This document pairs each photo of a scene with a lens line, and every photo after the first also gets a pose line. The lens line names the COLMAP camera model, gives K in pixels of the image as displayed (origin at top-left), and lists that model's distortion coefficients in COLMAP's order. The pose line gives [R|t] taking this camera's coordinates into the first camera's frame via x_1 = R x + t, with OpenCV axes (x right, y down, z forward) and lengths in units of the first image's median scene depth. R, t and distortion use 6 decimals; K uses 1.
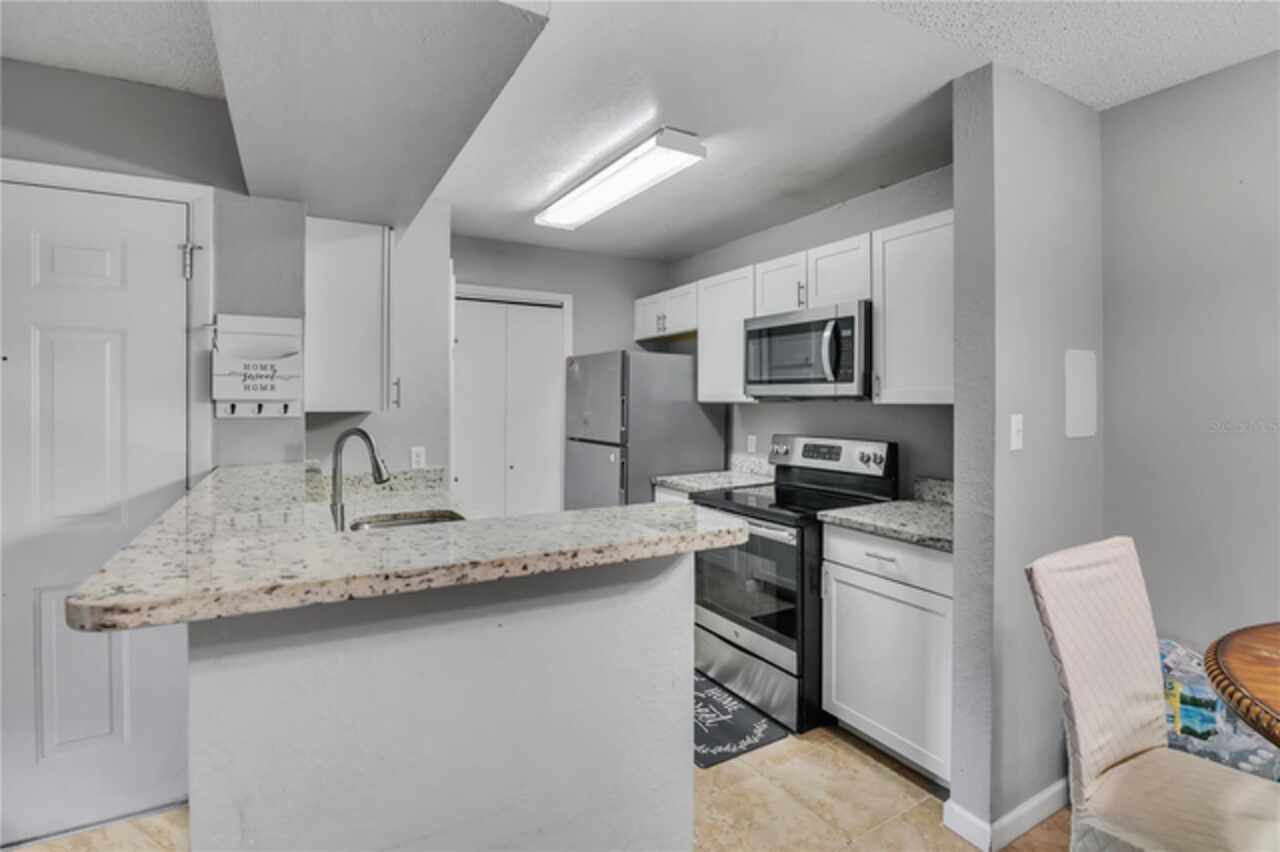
lens RADIAL K [[627.5, 0, 663.1], [0, 627.5, 399.9], [0, 0, 1]] dist [-0.000228, 0.000056]
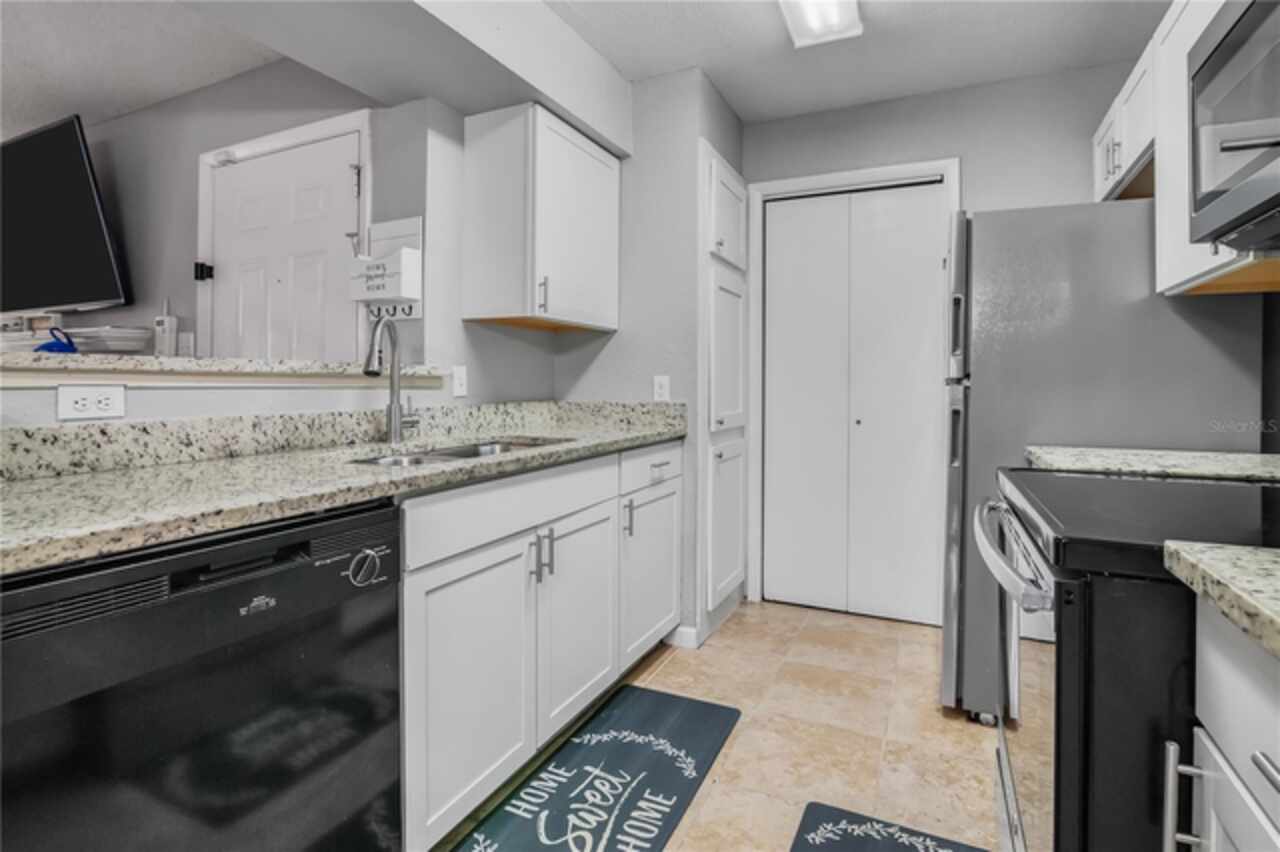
lens RADIAL K [[631.0, 0, 619.0], [0, 631.0, 375.1], [0, 0, 1]] dist [-0.015335, -0.000109]
pose [[0.539398, -0.007879, -0.842014, 0.316675], [-0.007780, 0.999867, -0.014339, 0.099731], [0.842015, 0.014285, 0.539265, 0.584383]]
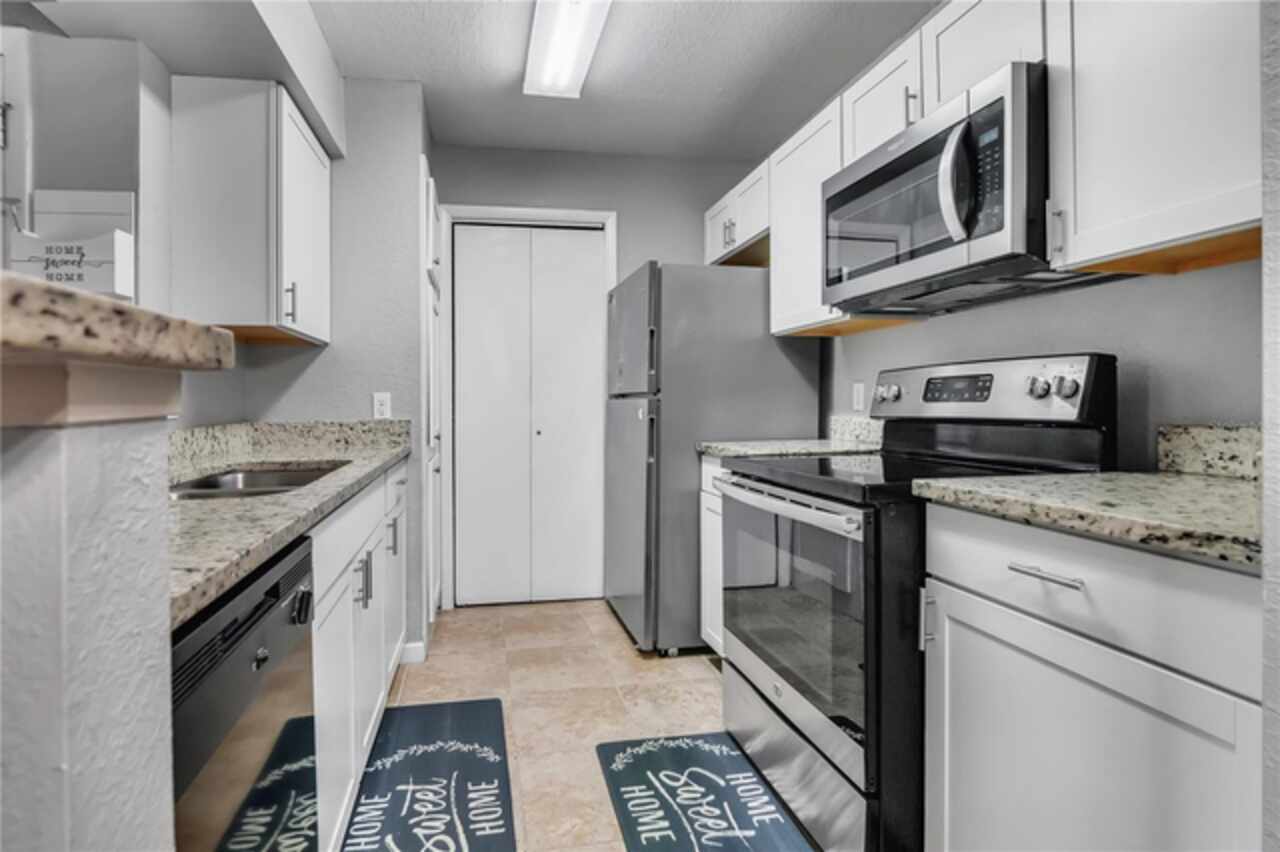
lens RADIAL K [[651.9, 0, 576.7], [0, 651.9, 407.3], [0, 0, 1]] dist [-0.016338, 0.001787]
pose [[0.926948, -0.003688, -0.375173, 0.172824], [0.007316, 0.999939, 0.008248, 0.102467], [0.375120, -0.010391, 0.926918, 0.374329]]
